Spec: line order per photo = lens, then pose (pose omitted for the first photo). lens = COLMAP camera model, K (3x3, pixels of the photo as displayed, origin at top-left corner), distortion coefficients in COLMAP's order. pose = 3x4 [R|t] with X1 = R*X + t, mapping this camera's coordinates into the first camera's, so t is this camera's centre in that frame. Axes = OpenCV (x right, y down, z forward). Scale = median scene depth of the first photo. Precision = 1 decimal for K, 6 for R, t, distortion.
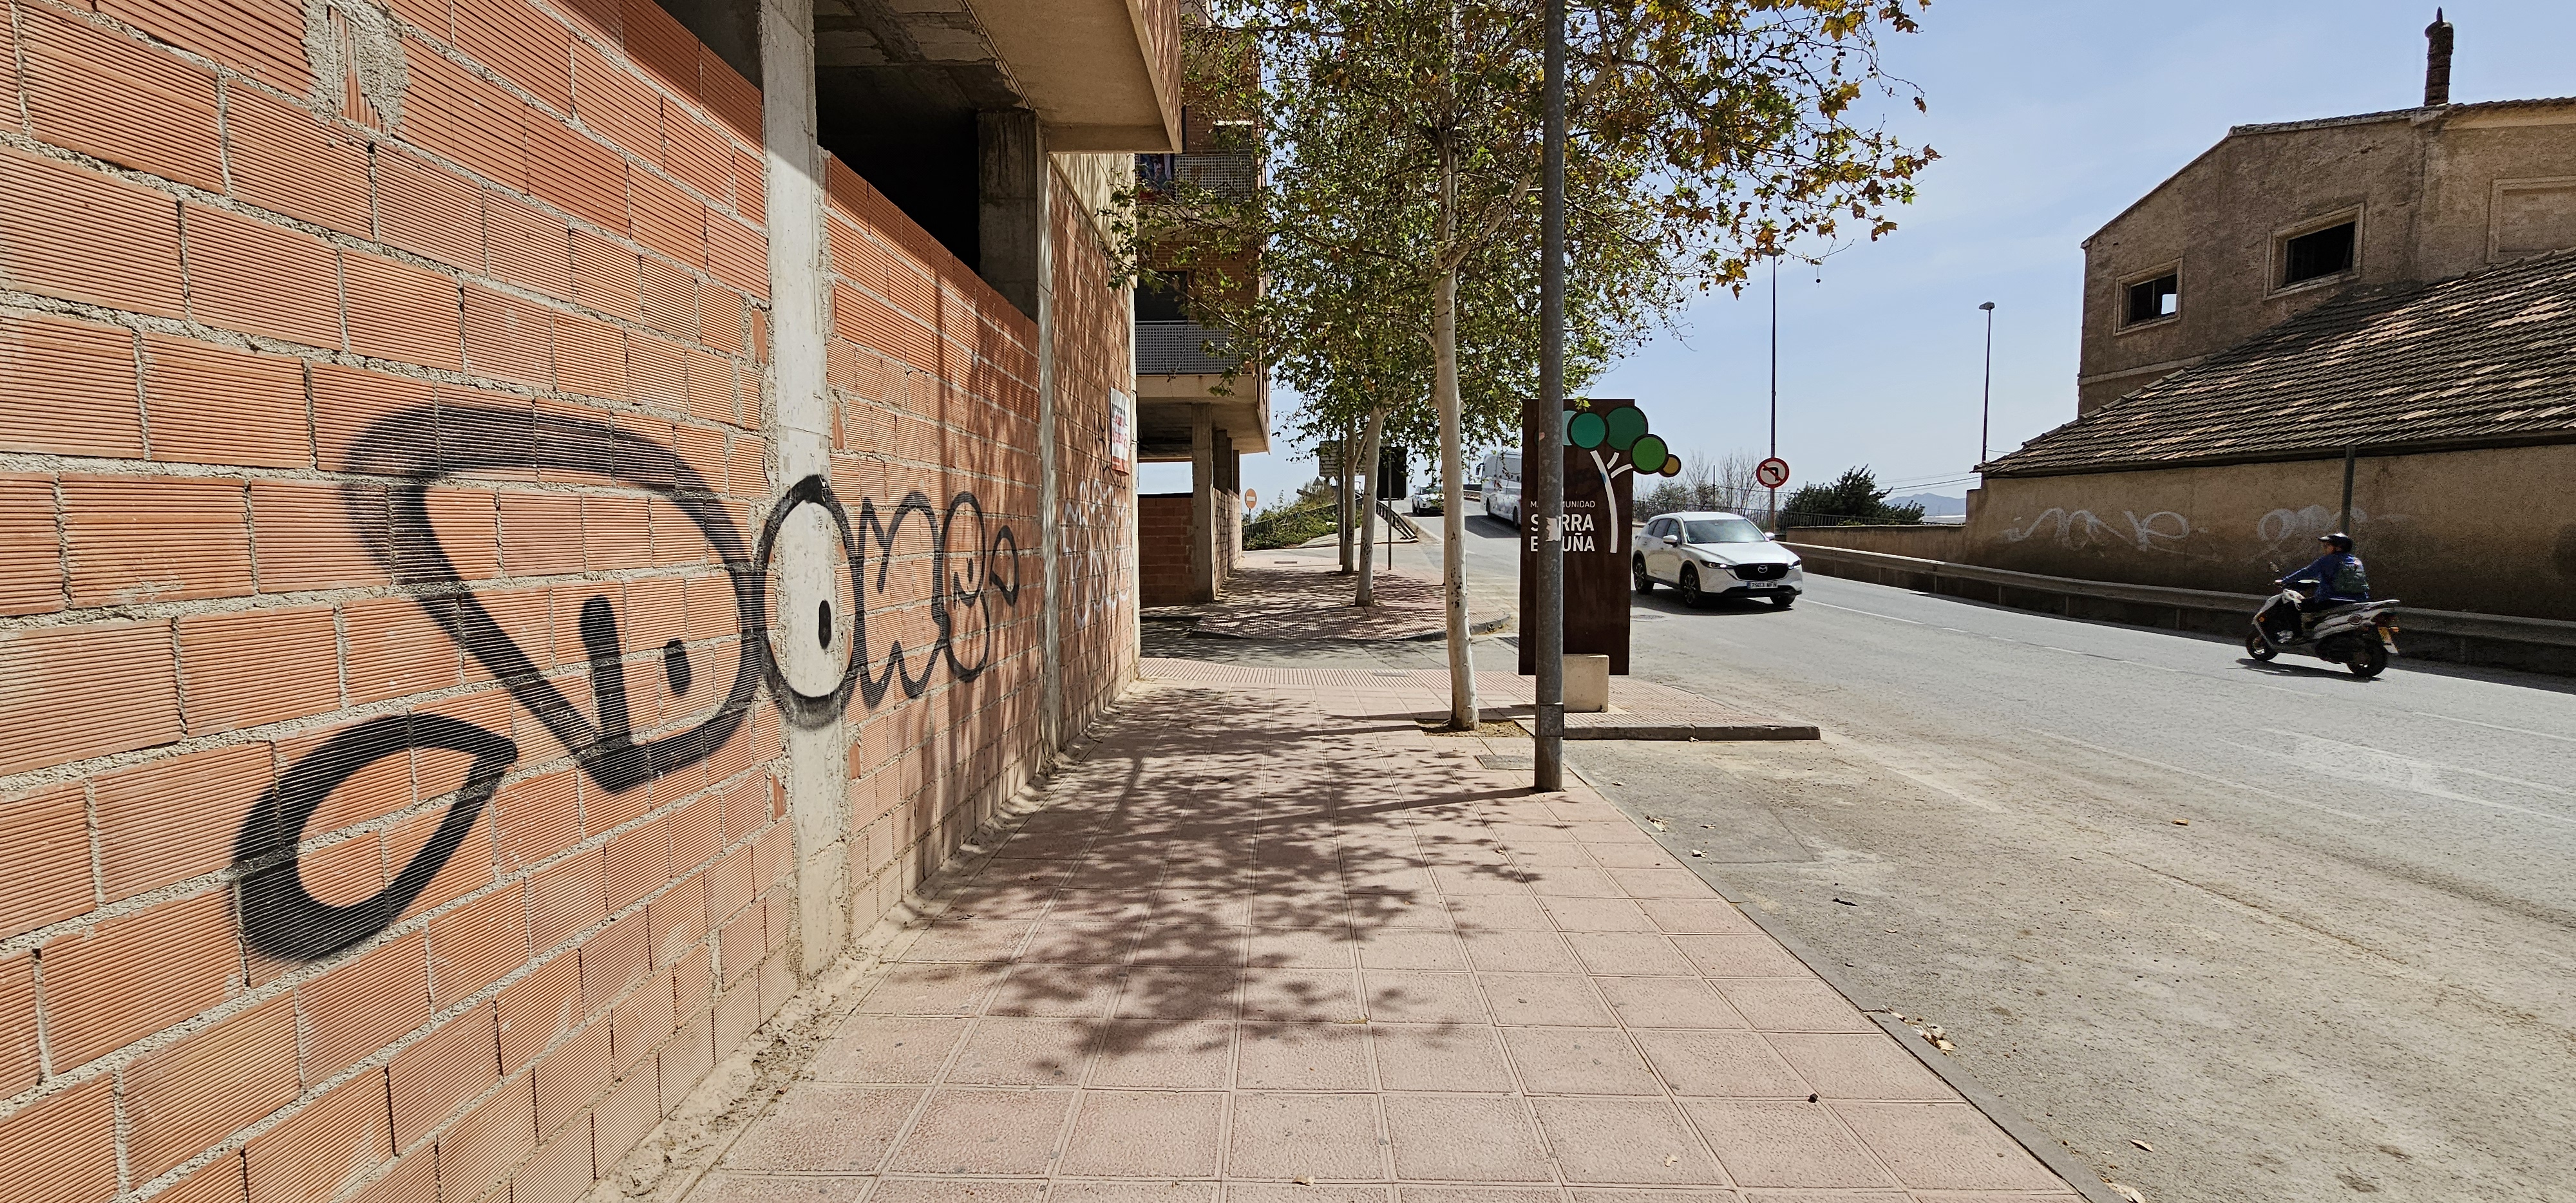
lens RADIAL K [[1070.7, 0, 1280.7], [0, 1070.7, 599.3], [0, 0, 1]] dist [-0.000069, -0.000036]
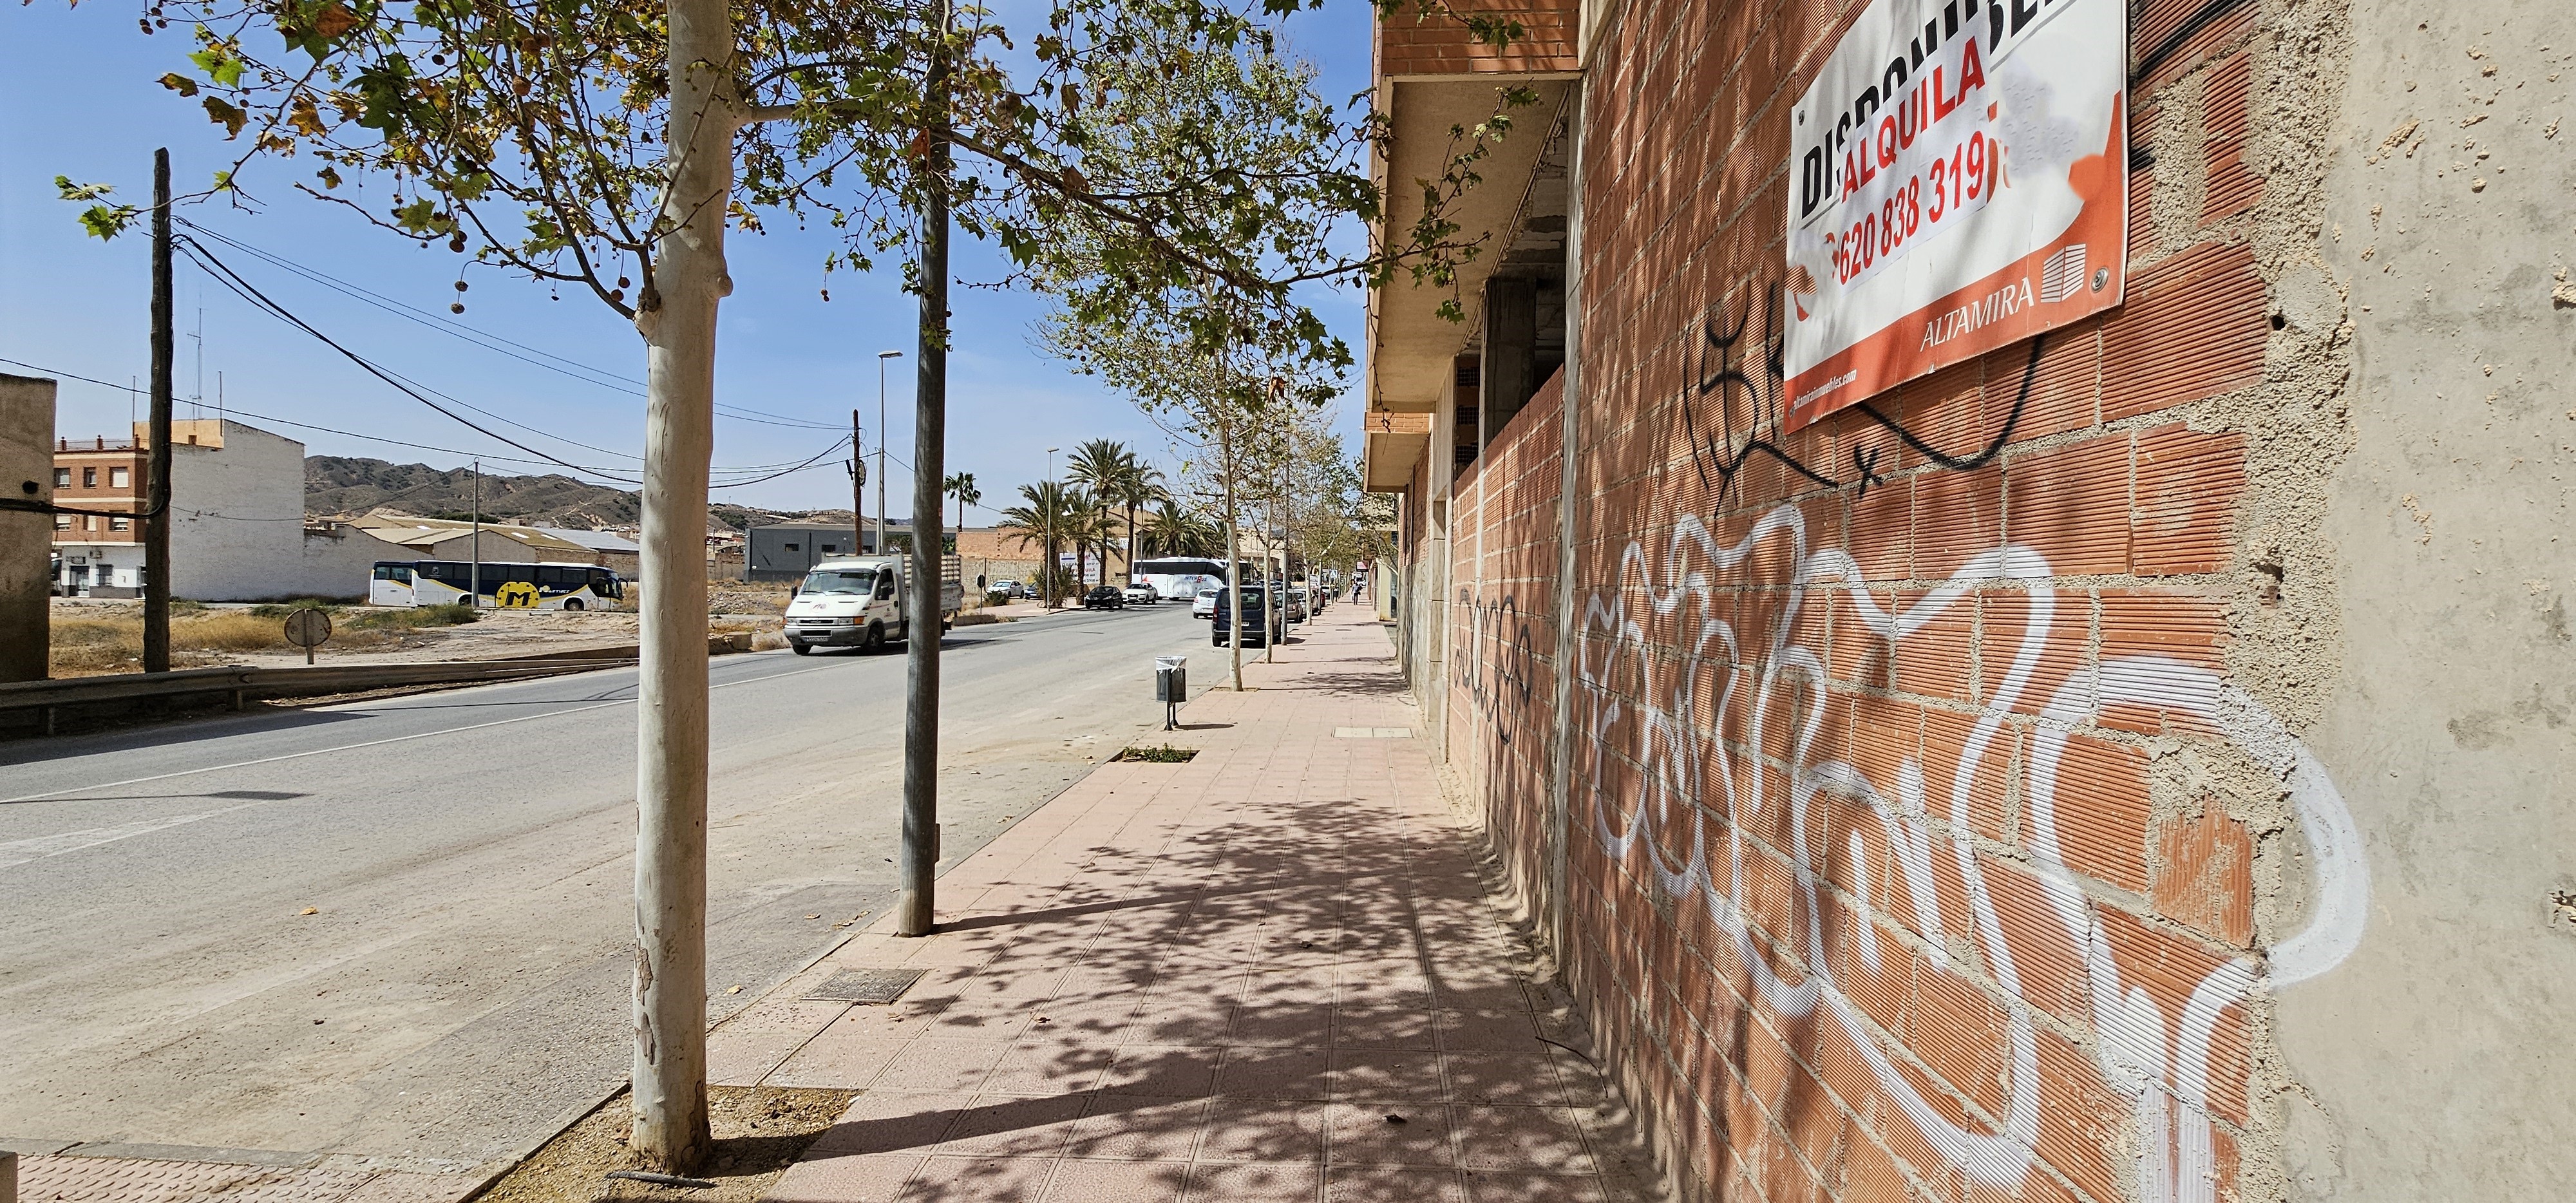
lens RADIAL K [[1070.7, 0, 1275.8], [0, 1070.7, 594.5], [0, 0, 1]] dist [-0.000069, -0.000036]
pose [[-0.997477, -0.015499, 0.069272, -0.096127], [-0.010737, 0.997587, 0.068595, -0.168464], [-0.070168, 0.067678, -0.995237, 2.083294]]
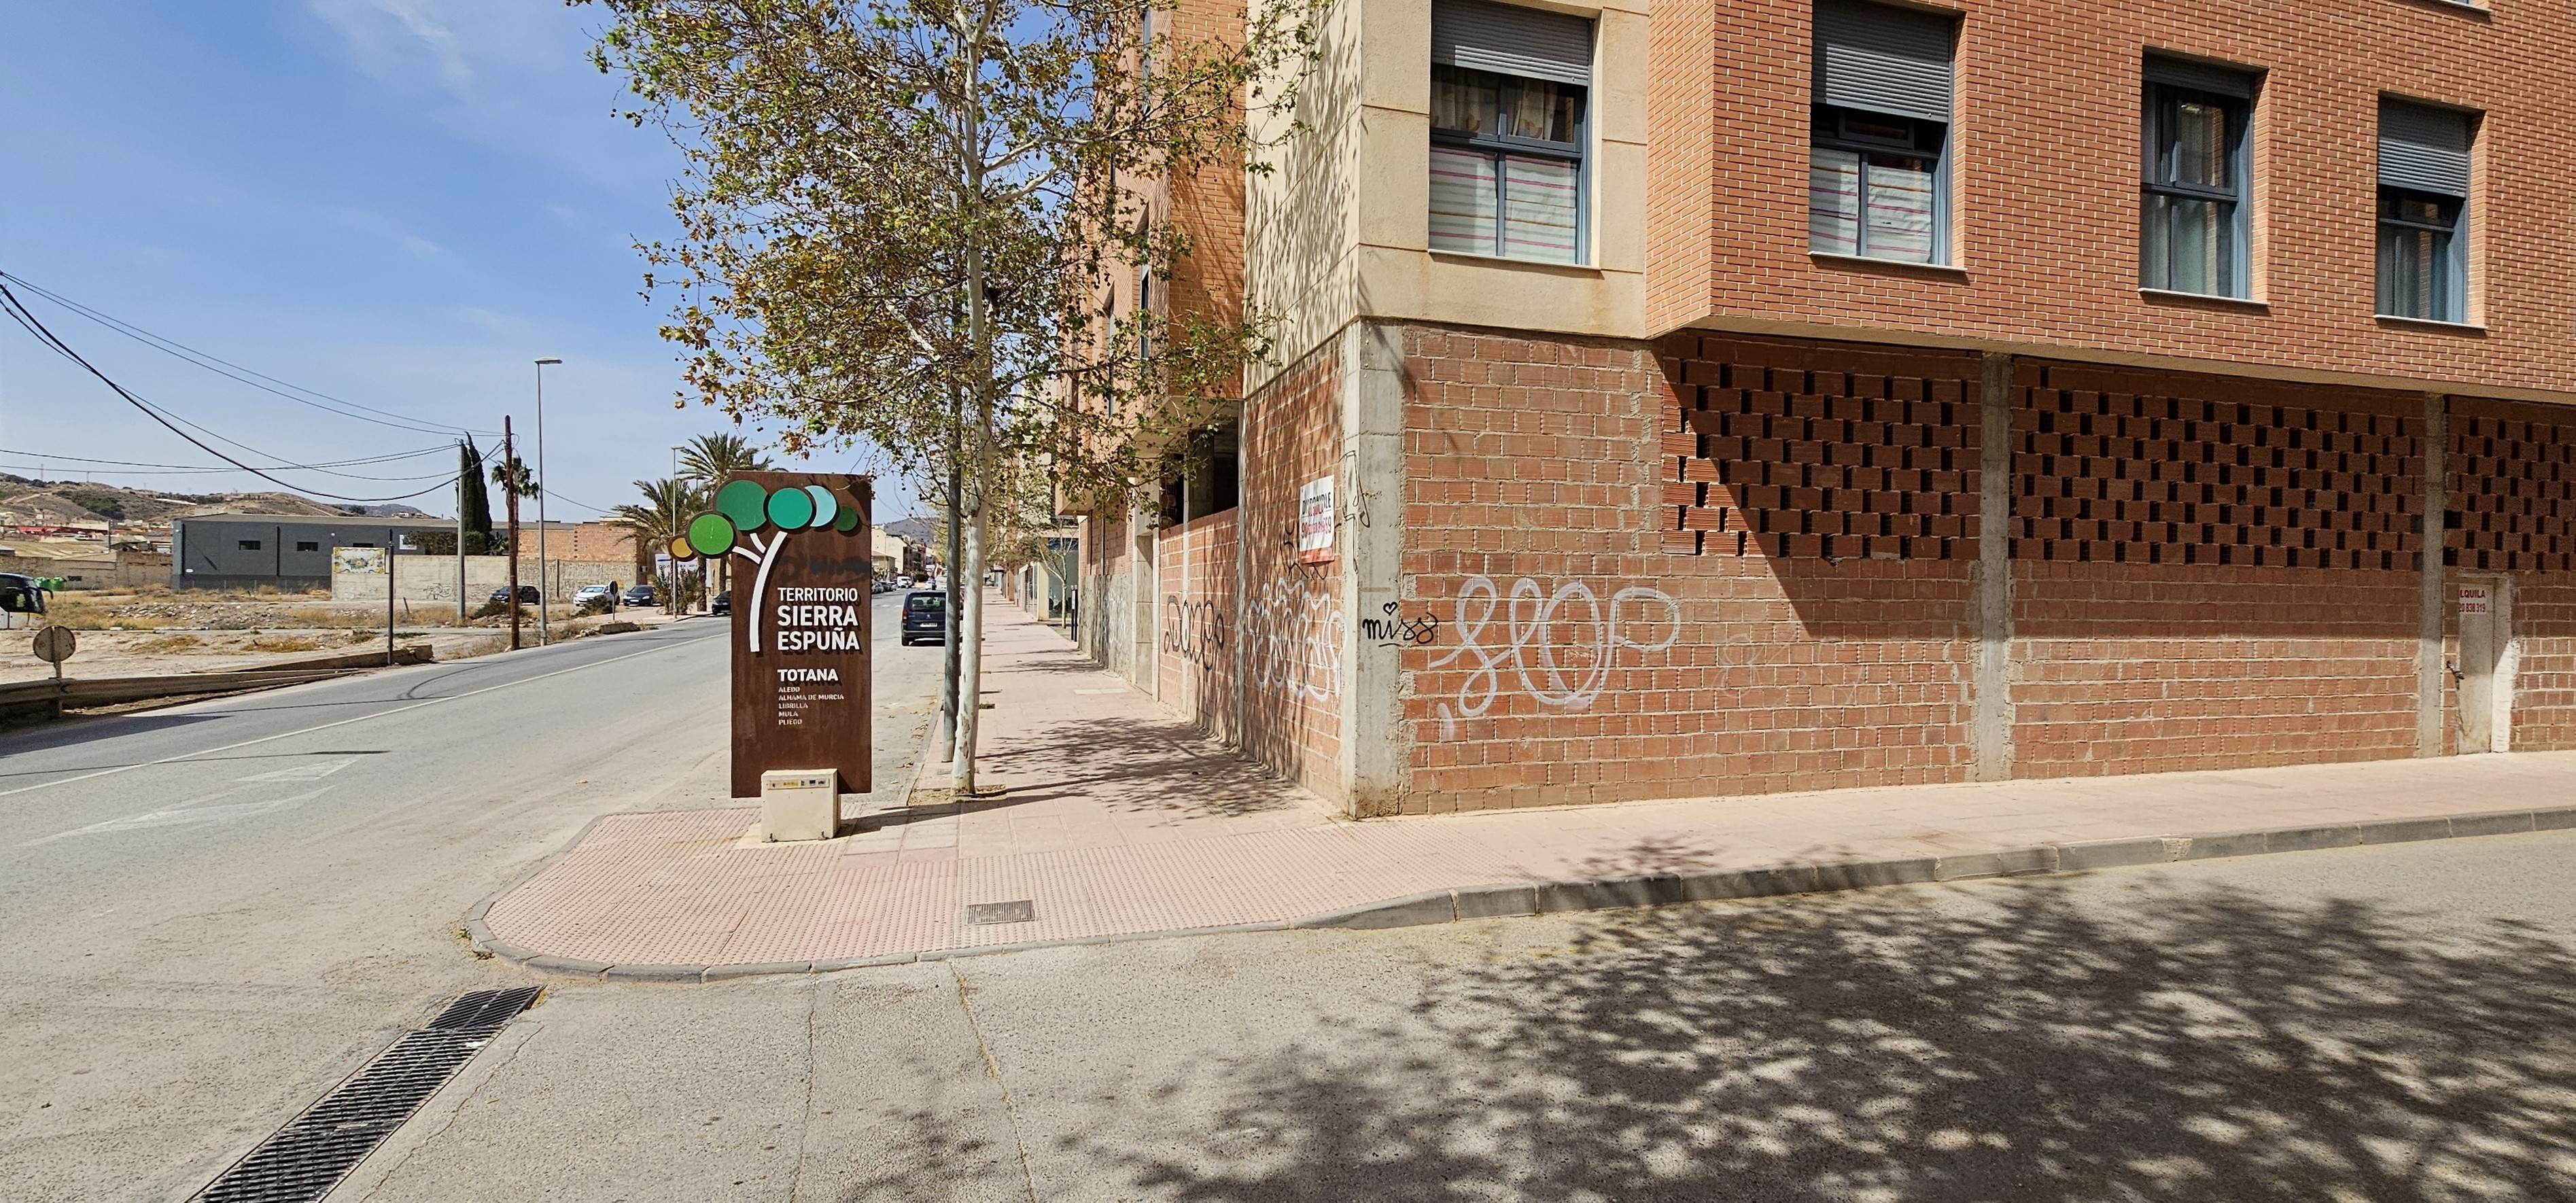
lens RADIAL K [[1070.6, 0, 1282.2], [0, 1070.6, 594.4], [0, 0, 1]] dist [-0.000069, -0.000036]
pose [[-0.963422, -0.003386, -0.267966, 0.229144], [-0.021026, 0.997793, 0.062986, -0.260352], [0.267162, 0.066316, -0.961367, 3.308867]]
